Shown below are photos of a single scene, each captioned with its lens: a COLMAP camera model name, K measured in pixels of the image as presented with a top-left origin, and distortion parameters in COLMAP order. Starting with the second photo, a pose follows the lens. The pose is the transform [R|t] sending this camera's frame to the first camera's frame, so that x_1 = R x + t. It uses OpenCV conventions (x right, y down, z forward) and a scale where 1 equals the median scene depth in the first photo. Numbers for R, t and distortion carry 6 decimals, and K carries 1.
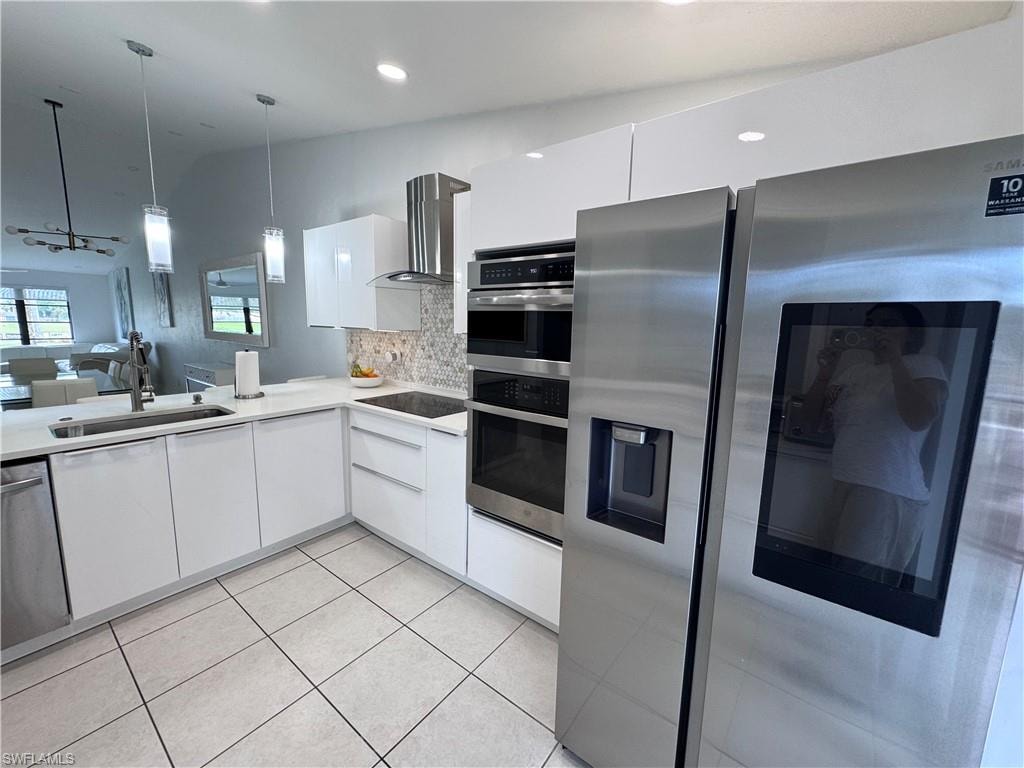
lens RADIAL K [[410.6, 0, 504.1], [0, 410.6, 386.3], [0, 0, 1]] dist [0.001024, 0.000811]
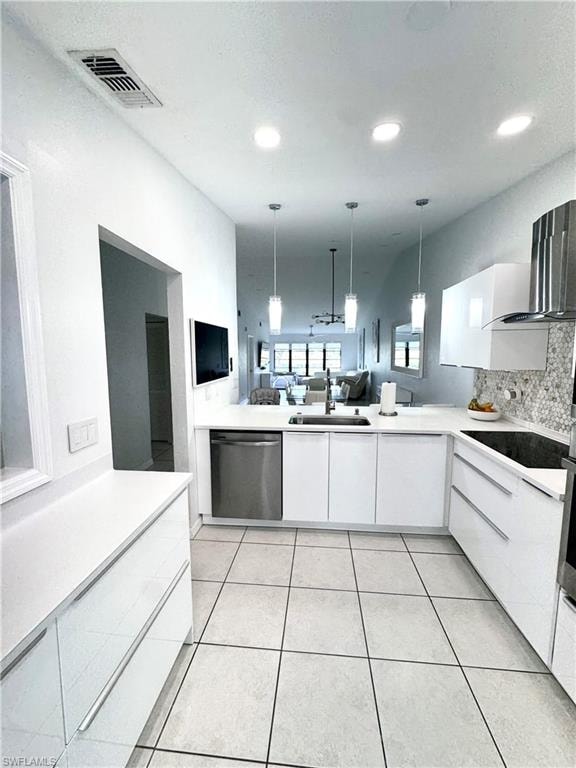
lens RADIAL K [[307.9, 0, 291.4], [0, 307.9, 386.1], [0, 0, 1]] dist [0.001024, 0.000811]
pose [[0.544464, 0.065901, -0.836191, 0.079009], [-0.115644, 0.993286, 0.002983, -0.034240], [0.830774, 0.095076, 0.548430, 0.120425]]
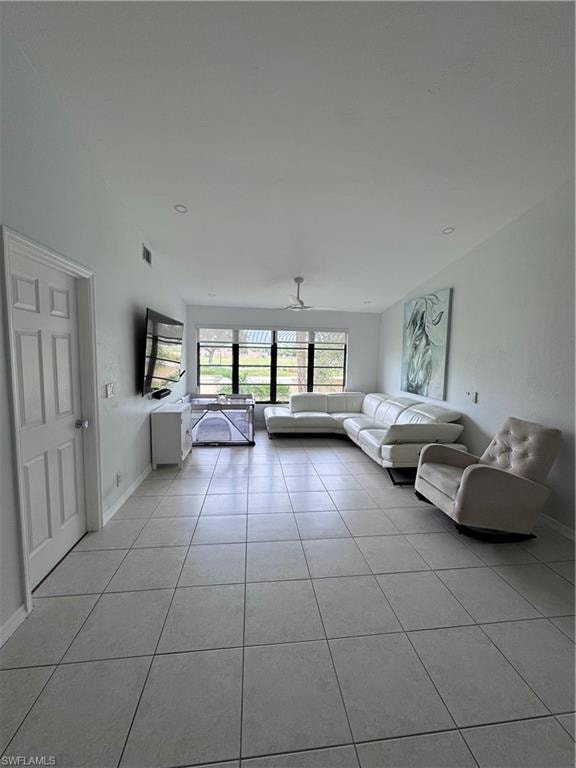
lens RADIAL K [[307.9, 0, 286.5], [0, 307.9, 381.7], [0, 0, 1]] dist [0.001024, 0.000811]
pose [[0.702732, 0.058373, -0.709056, -2.094118], [-0.115477, 0.992771, -0.032717, -0.279345], [0.702020, 0.104871, 0.704393, 1.392302]]
